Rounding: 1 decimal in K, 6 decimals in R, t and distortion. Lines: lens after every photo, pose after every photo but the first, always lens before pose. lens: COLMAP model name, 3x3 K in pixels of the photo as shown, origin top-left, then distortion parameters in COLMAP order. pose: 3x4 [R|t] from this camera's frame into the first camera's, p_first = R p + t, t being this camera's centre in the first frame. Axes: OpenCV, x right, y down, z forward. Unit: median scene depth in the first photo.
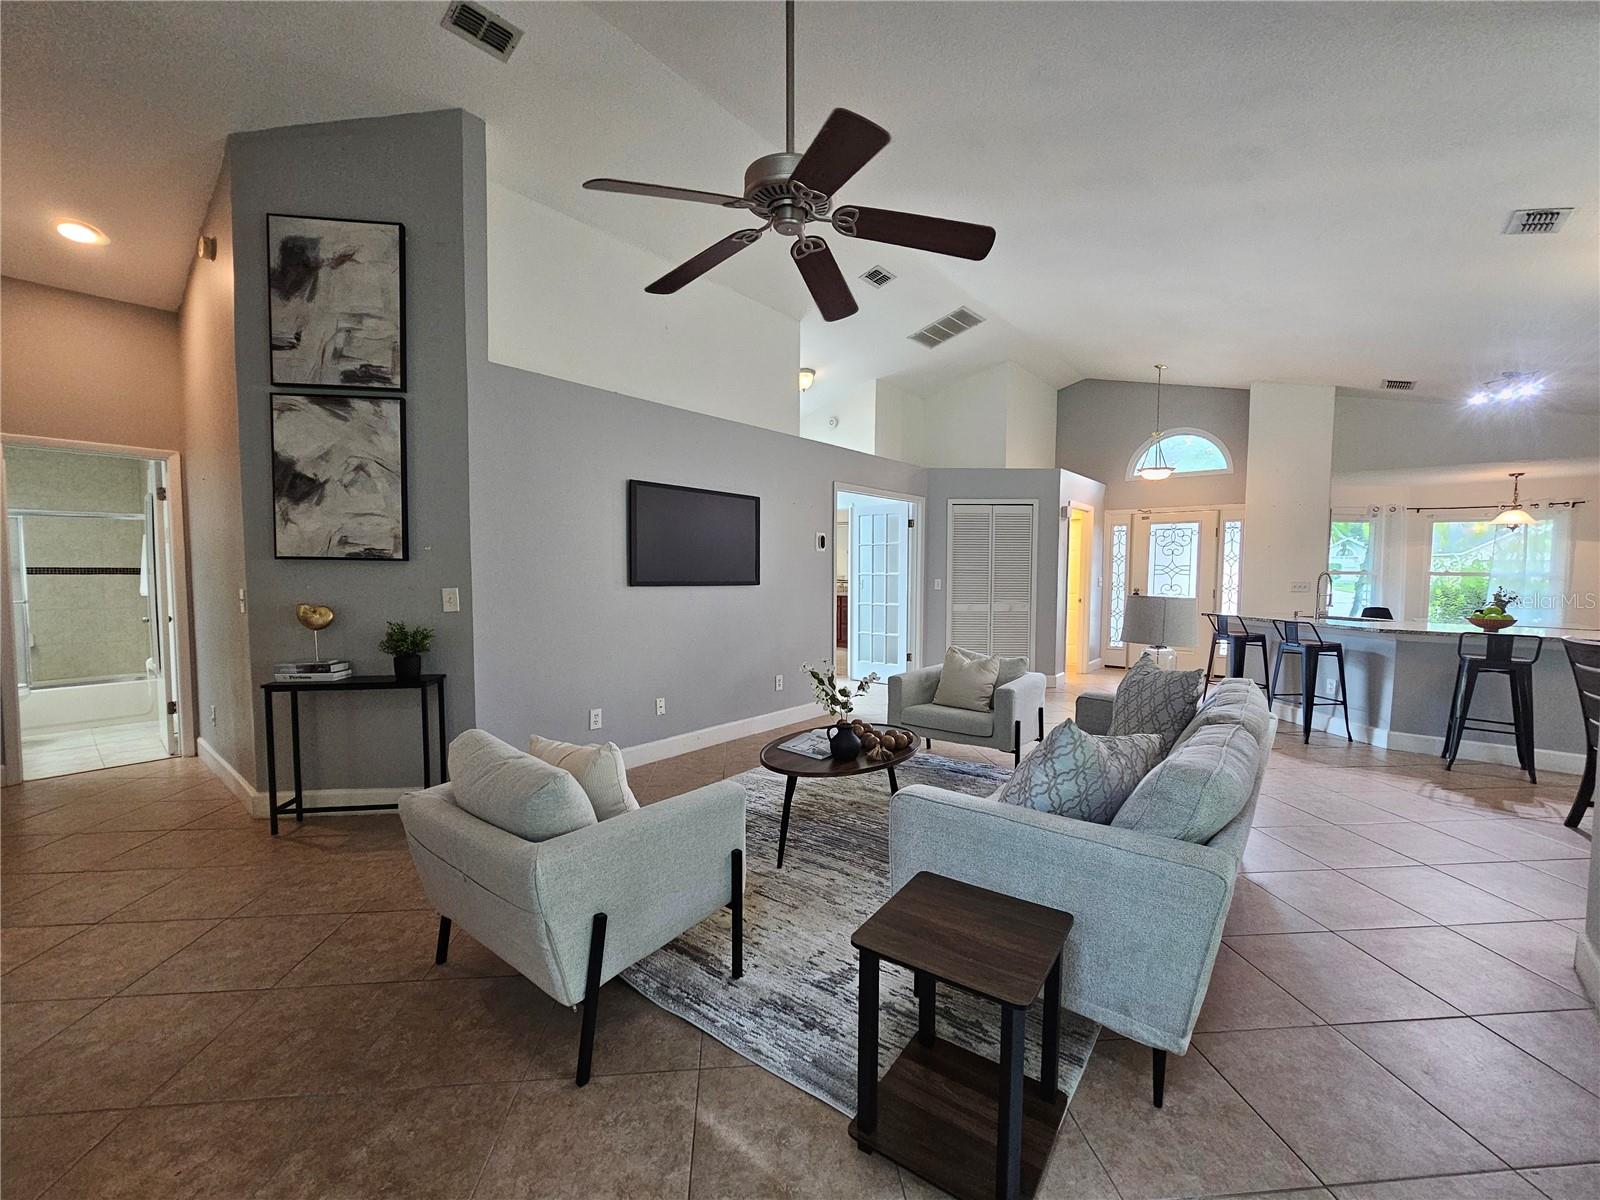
lens RADIAL K [[656.7, 0, 799.1], [0, 656.7, 605.6], [0, 0, 1]] dist [-0.001310, 0.000302]
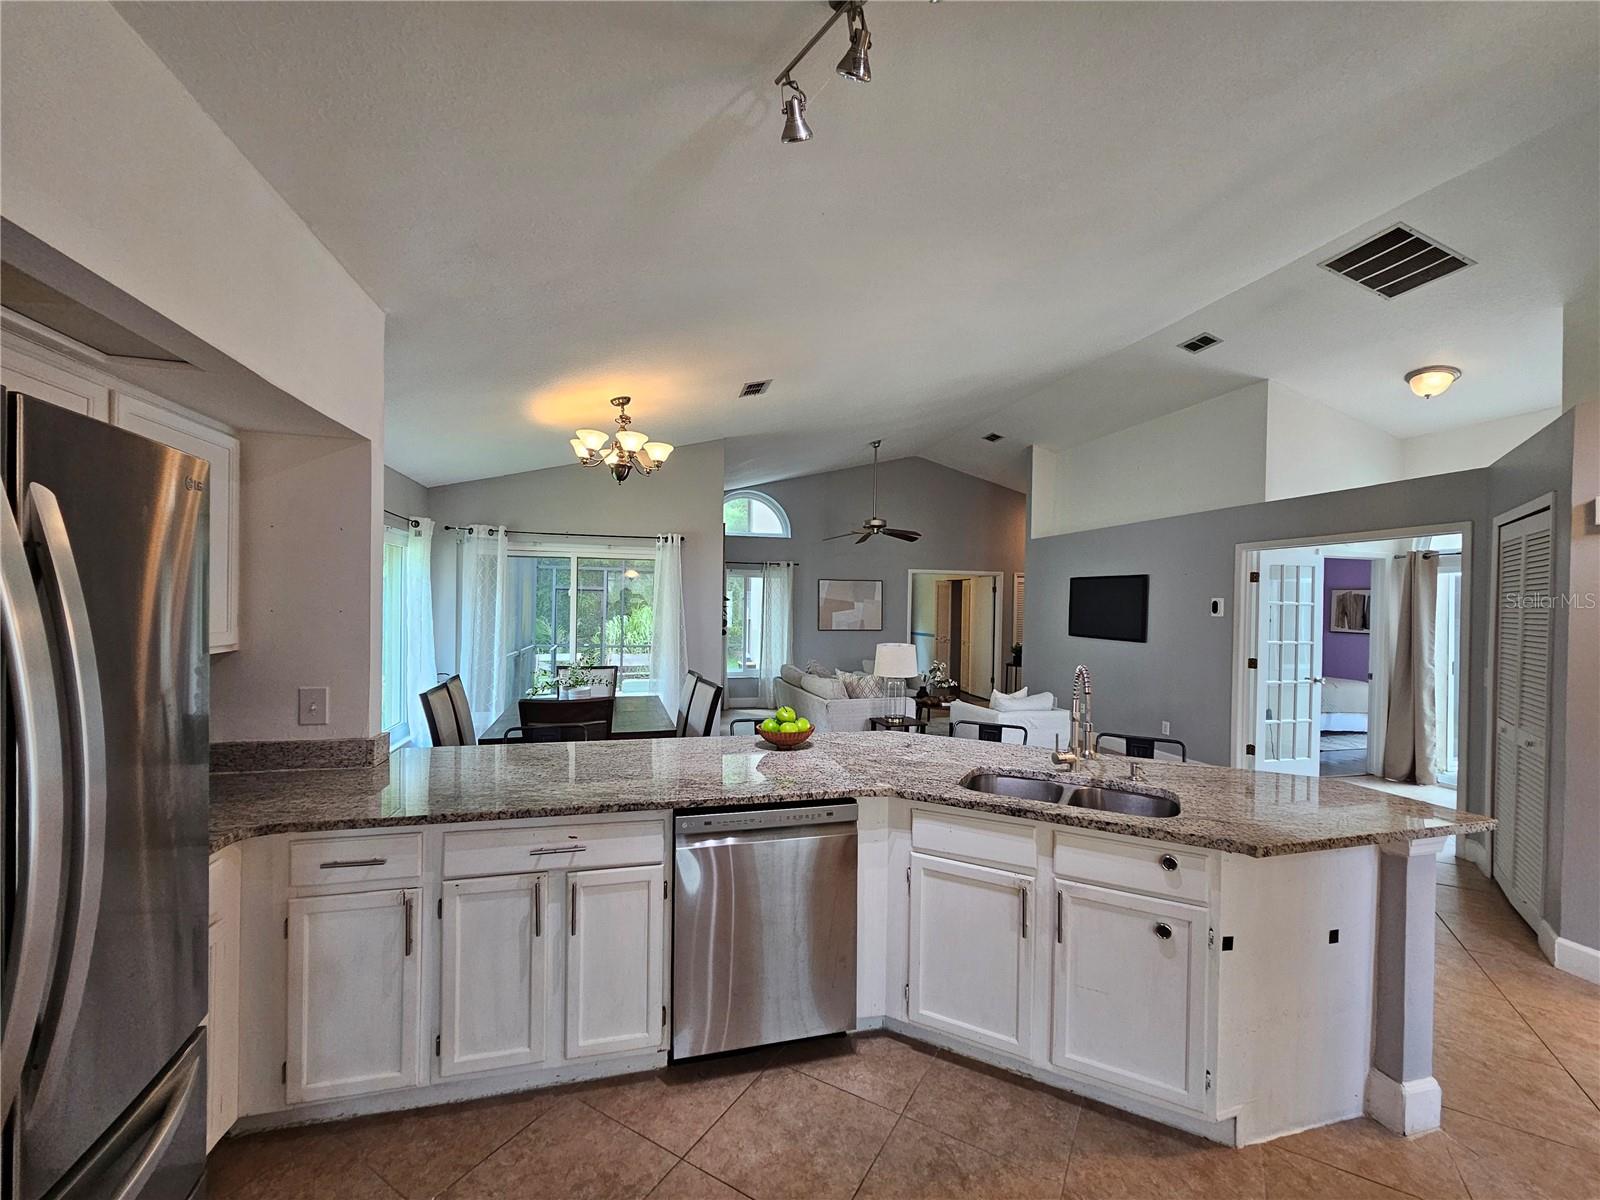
lens RADIAL K [[656.7, 0, 803.7], [0, 656.7, 609.0], [0, 0, 1]] dist [-0.001310, 0.000302]
pose [[-0.583403, -0.009387, -0.812129, 2.074712], [-0.067568, 0.997028, 0.037014, -0.150703], [0.809368, 0.076467, -0.582303, 1.823581]]
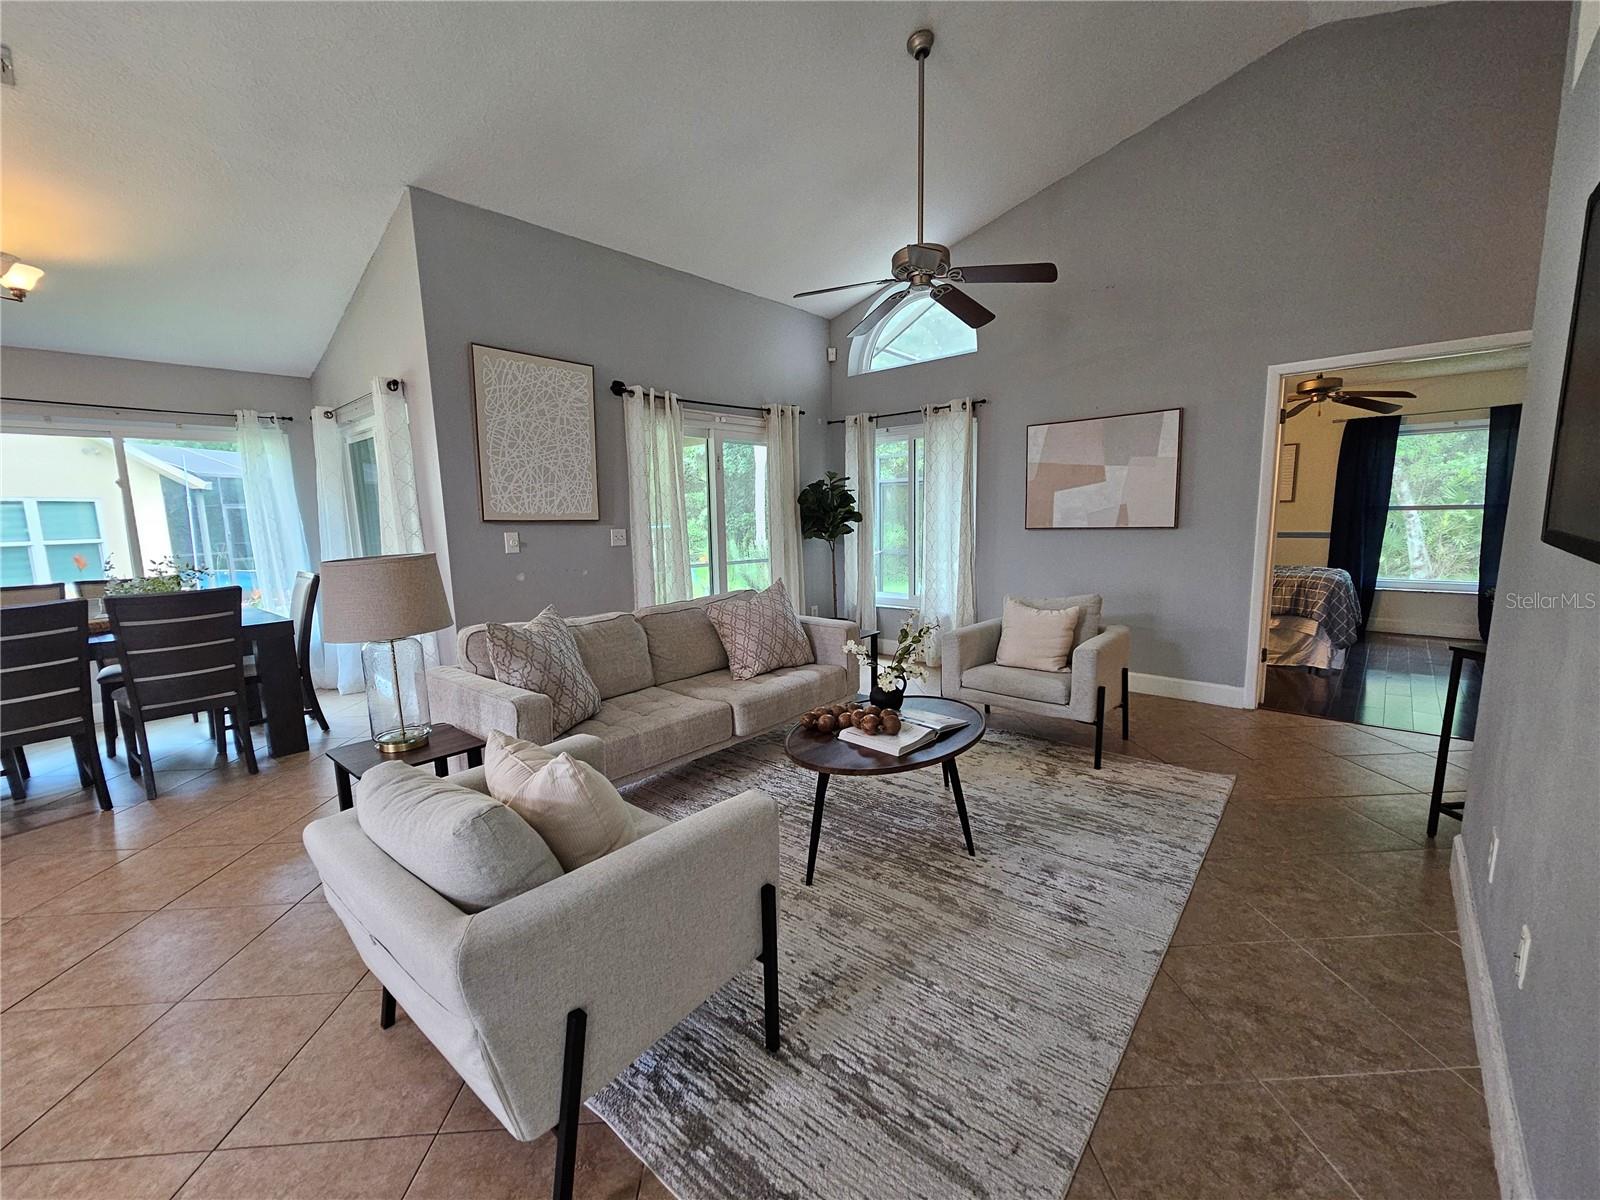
lens RADIAL K [[656.7, 0, 803.5], [0, 656.7, 604.3], [0, 0, 1]] dist [-0.001310, 0.000302]
pose [[-0.999159, 0.011981, 0.039205, 0.133107], [0.019420, 0.980553, 0.195293, -0.086551], [-0.036103, 0.195891, -0.979961, 1.678457]]
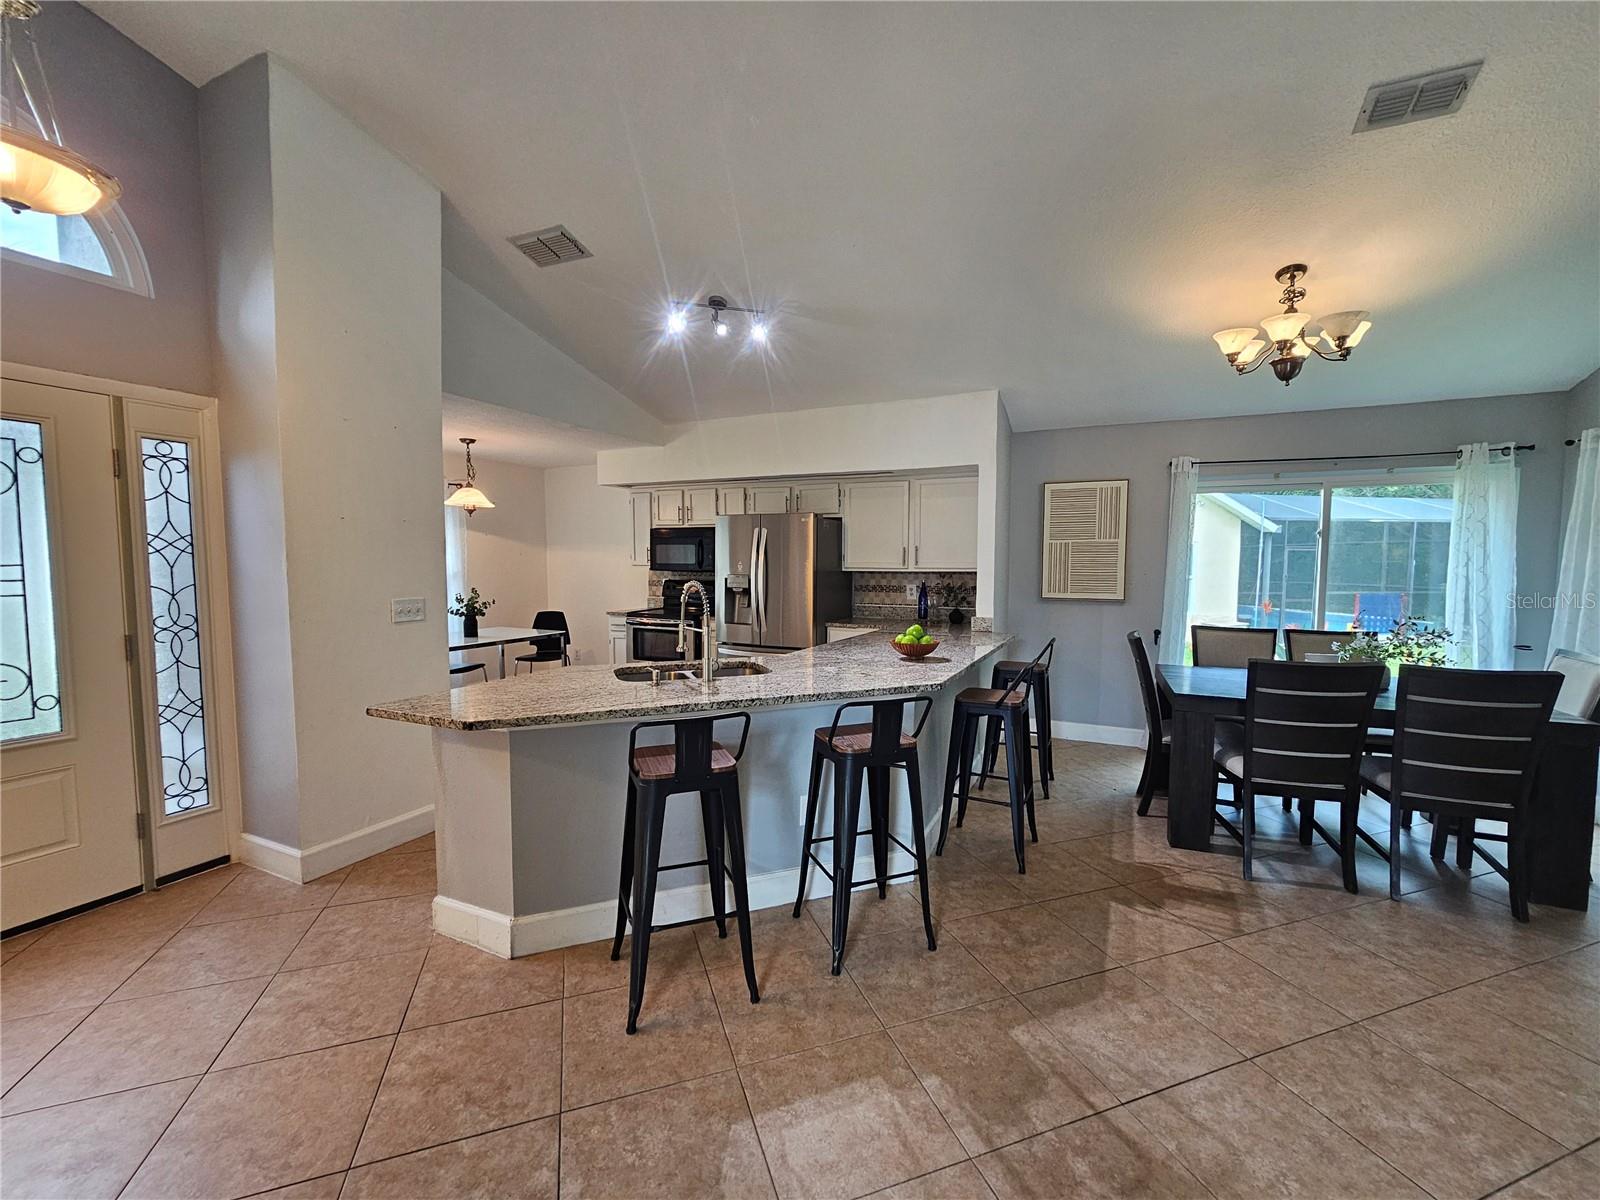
lens RADIAL K [[656.7, 0, 808.6], [0, 656.7, 603.9], [0, 0, 1]] dist [-0.001310, 0.000302]
pose [[-0.245704, -0.070110, 0.966806, 0.516749], [0.051258, 0.995046, 0.085184, -0.118715], [-0.967989, 0.070486, -0.240893, 1.722580]]
